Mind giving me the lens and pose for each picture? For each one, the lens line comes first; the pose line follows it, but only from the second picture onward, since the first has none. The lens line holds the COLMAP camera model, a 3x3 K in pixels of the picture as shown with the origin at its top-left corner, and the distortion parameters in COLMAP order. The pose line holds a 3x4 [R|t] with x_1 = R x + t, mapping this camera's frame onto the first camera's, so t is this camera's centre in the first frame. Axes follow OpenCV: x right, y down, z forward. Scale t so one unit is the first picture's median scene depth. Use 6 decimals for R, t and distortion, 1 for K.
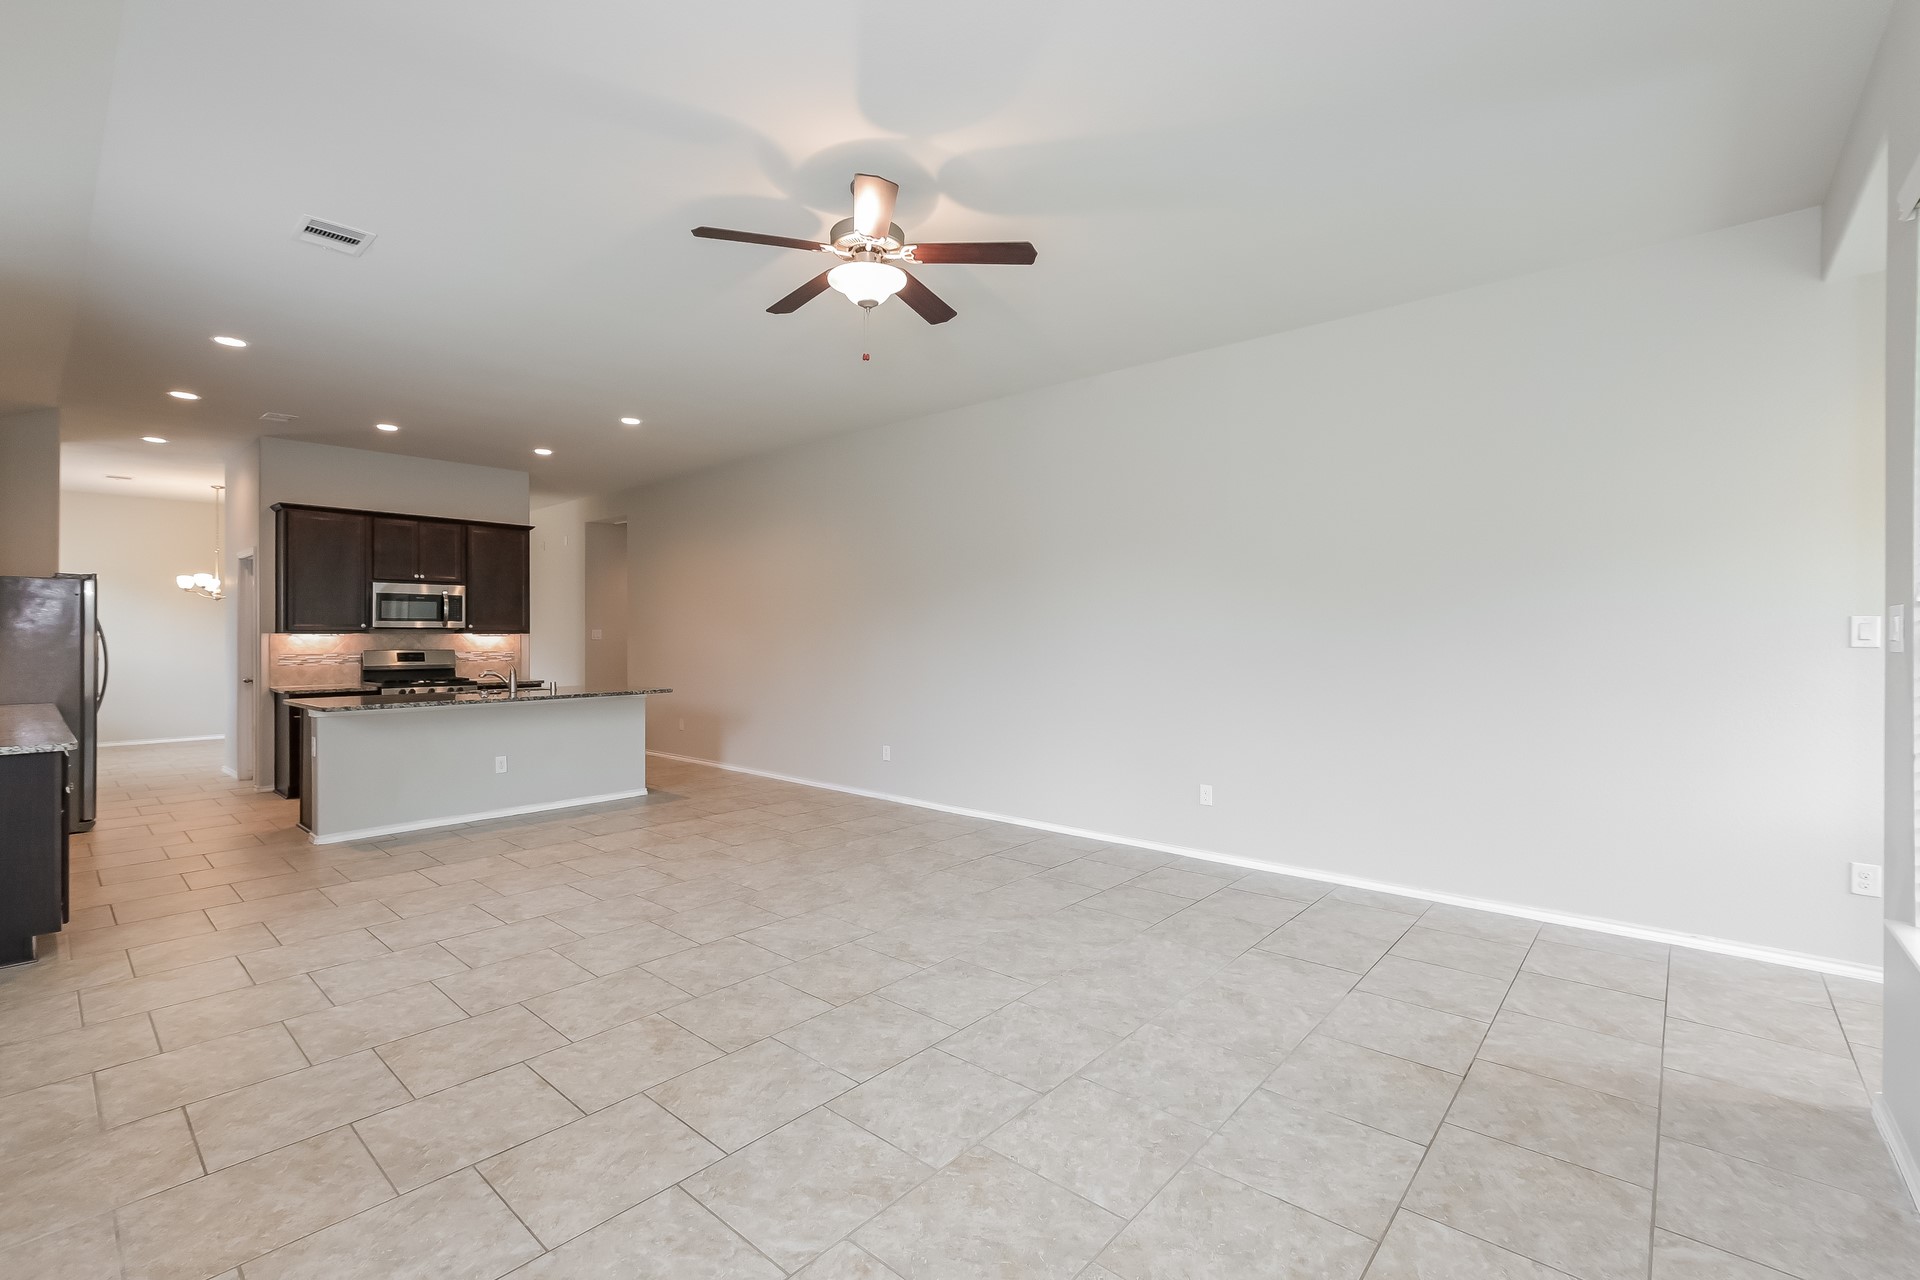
lens RADIAL K [[827.4, 0, 960.0], [0, 827.4, 640.0], [0, 0, 1]] dist [-0.002906, -0.000307]
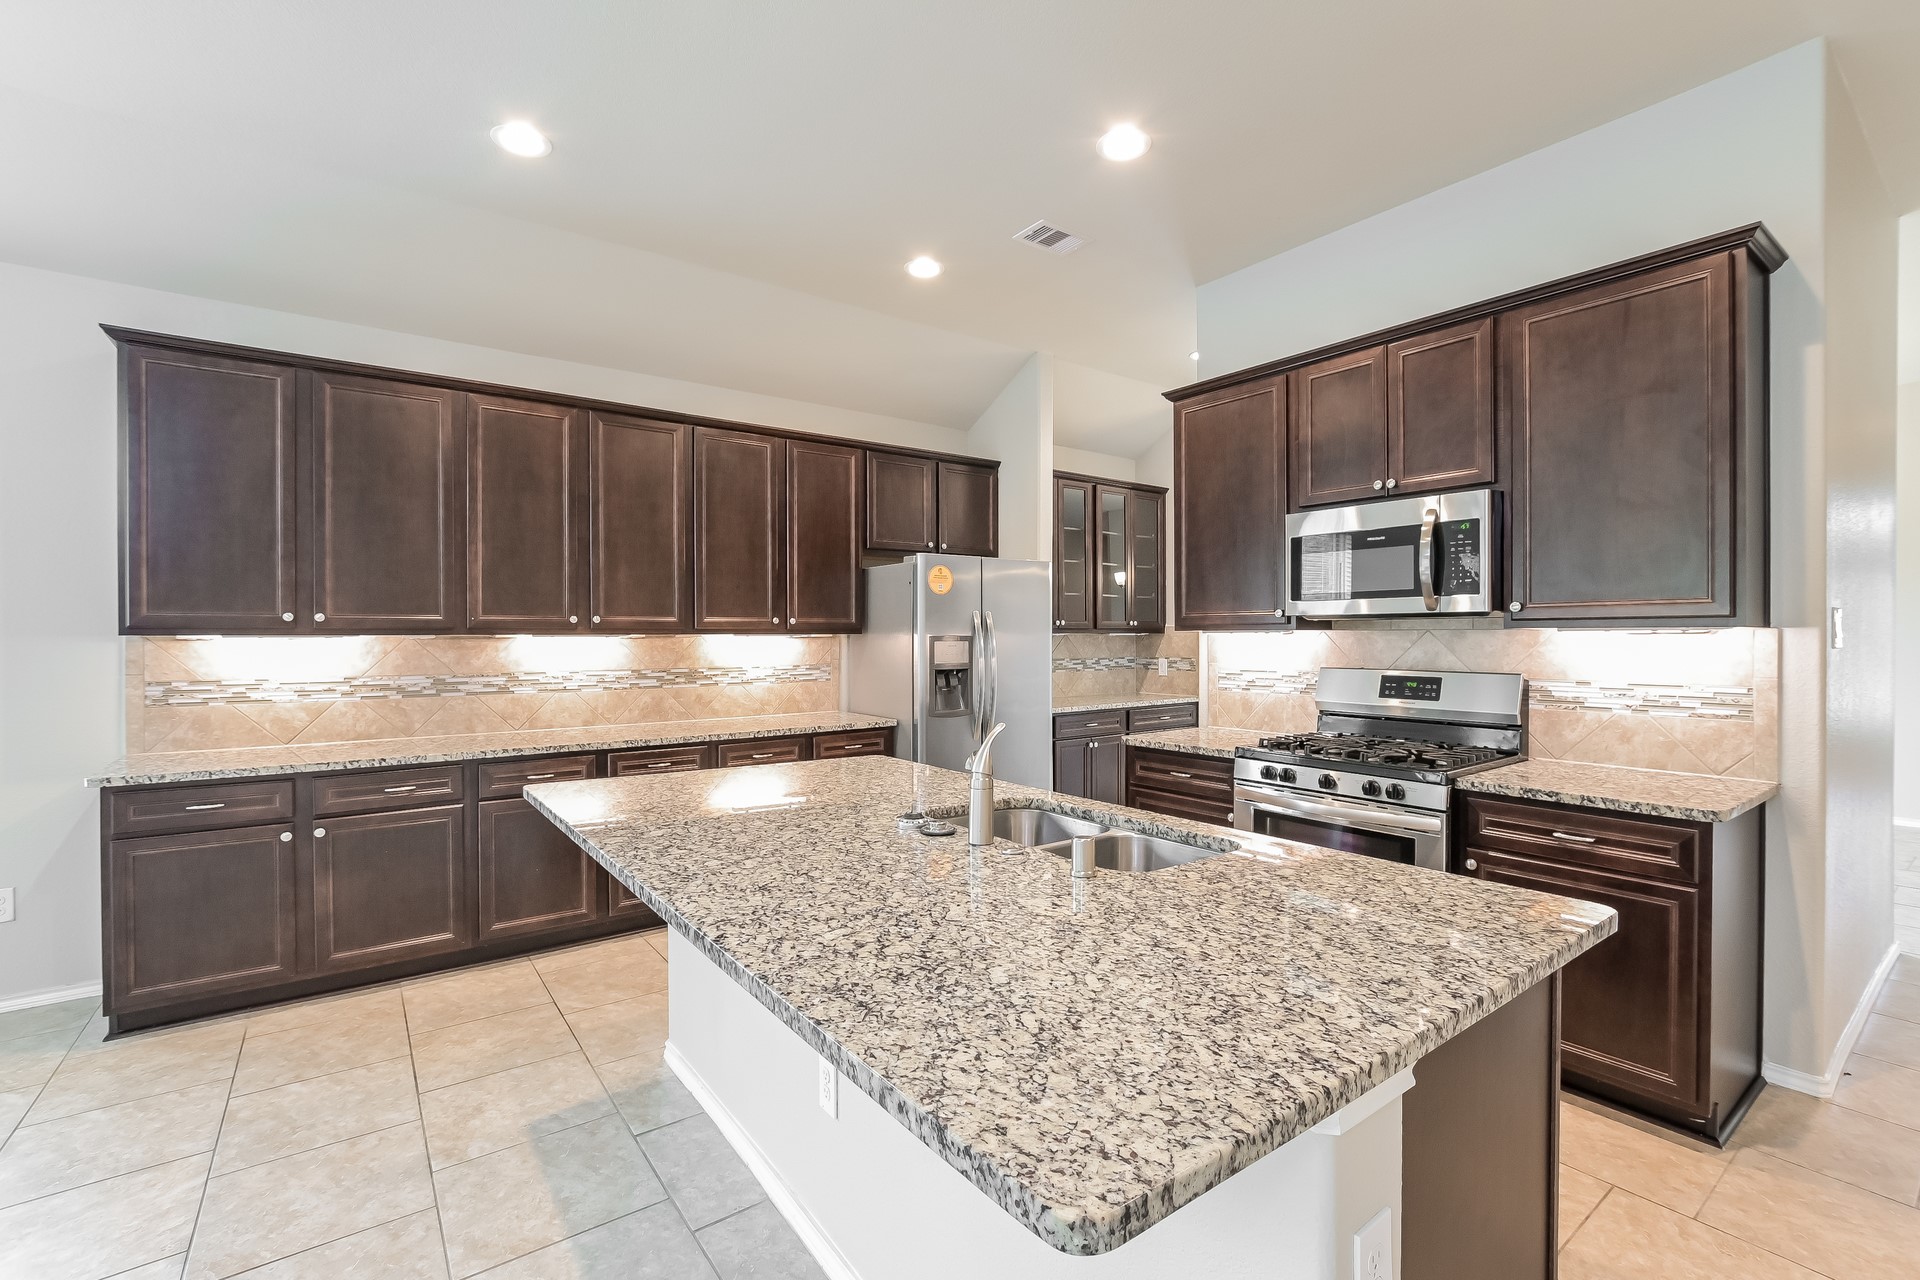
lens RADIAL K [[838.8, 0, 969.6], [0, 838.8, 641.1], [0, 0, 1]] dist [-0.014601, -0.000010]
pose [[-0.203414, 0.006351, -0.979072, -0.231608], [-0.002014, 0.999974, 0.006905, -0.004757], [0.979091, 0.003377, -0.203396, 0.915857]]
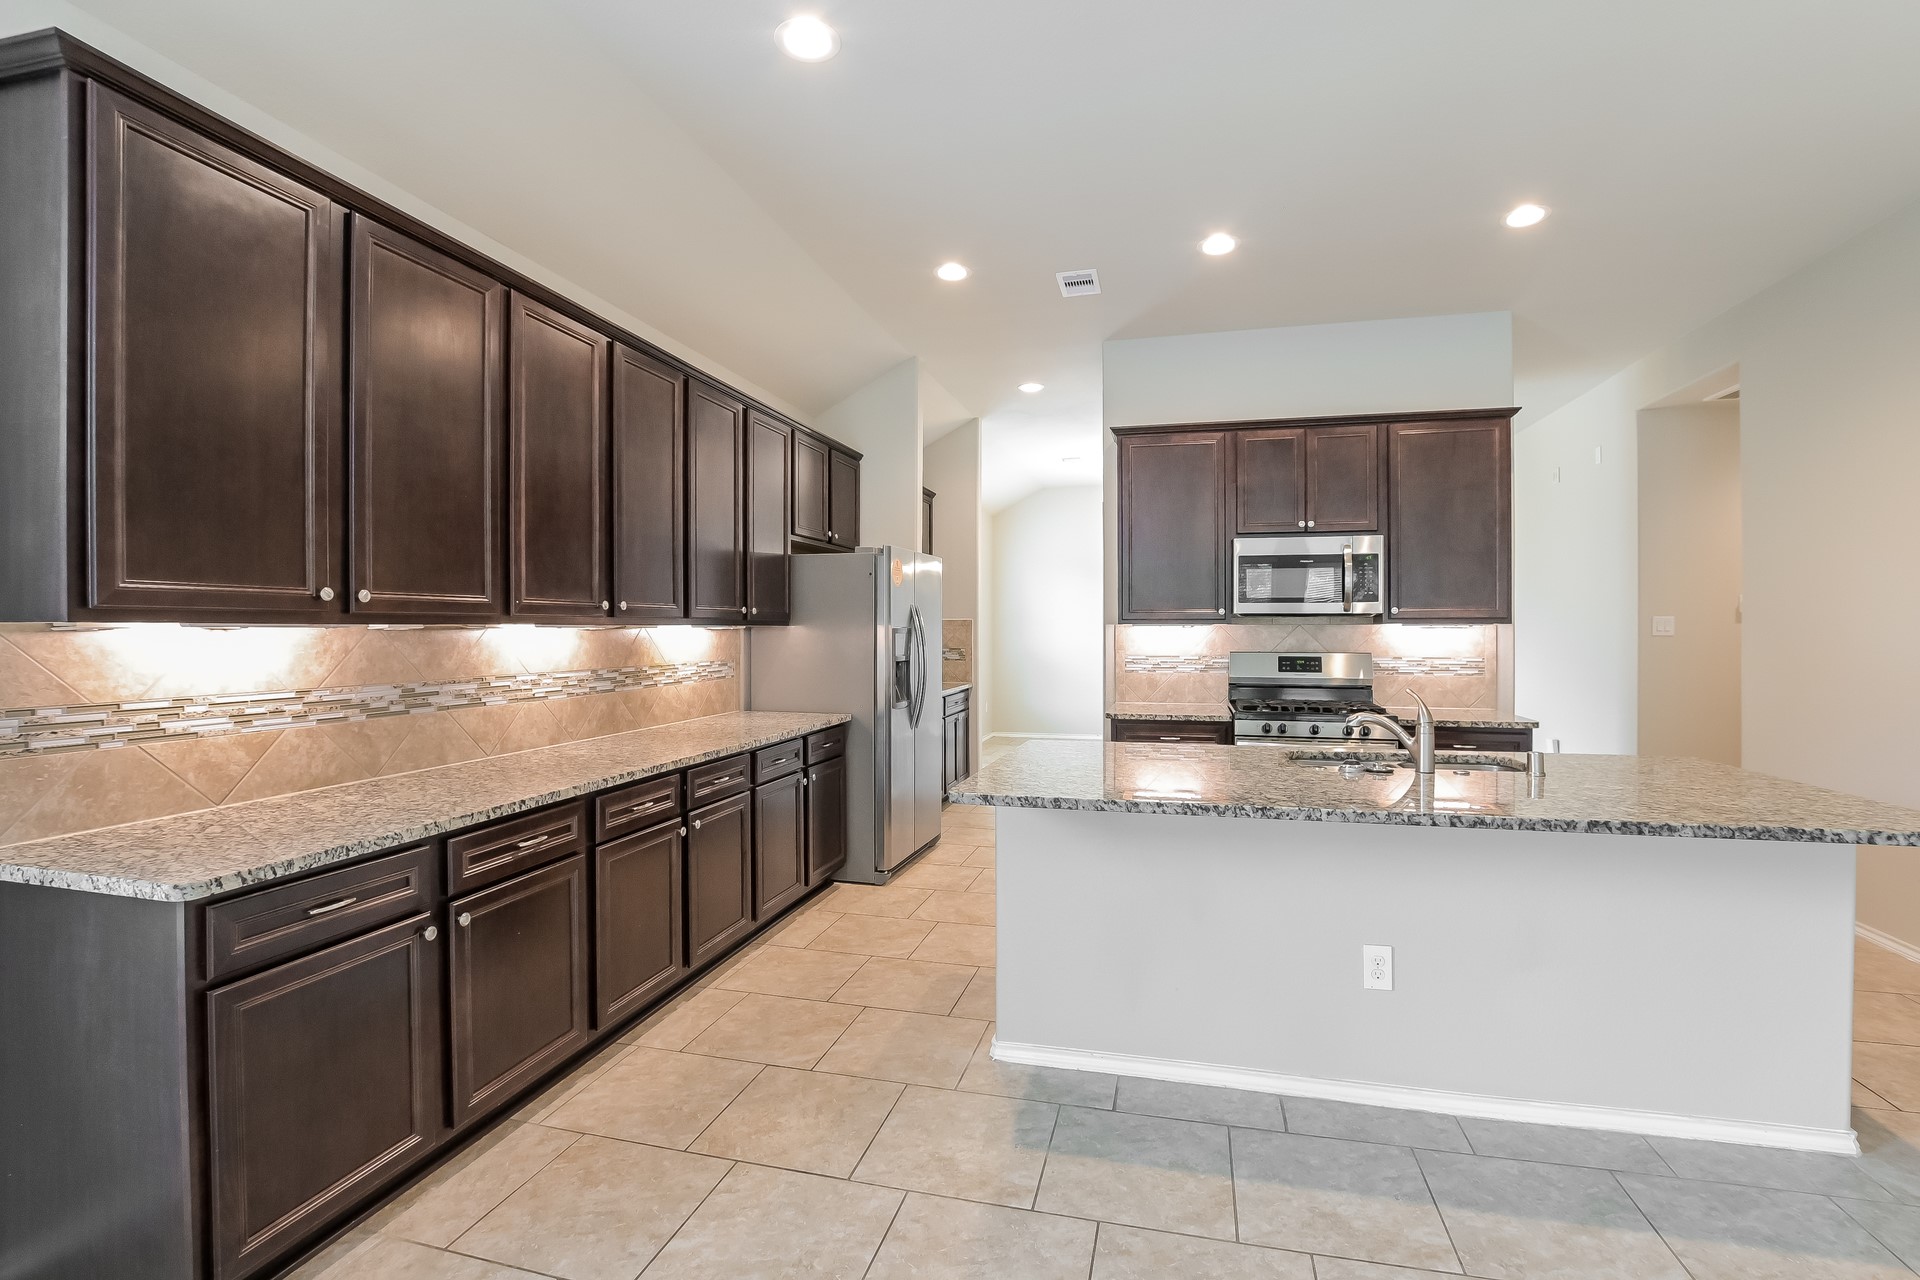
lens RADIAL K [[857.7, 0, 972.0], [0, 857.7, 631.5], [0, 0, 1]] dist [-0.025135, -0.000089]
pose [[0.456367, 0.003686, -0.889784, -0.242621], [-0.004312, 0.999989, 0.001931, -0.002904], [0.889781, 0.002955, 0.456378, 0.542013]]
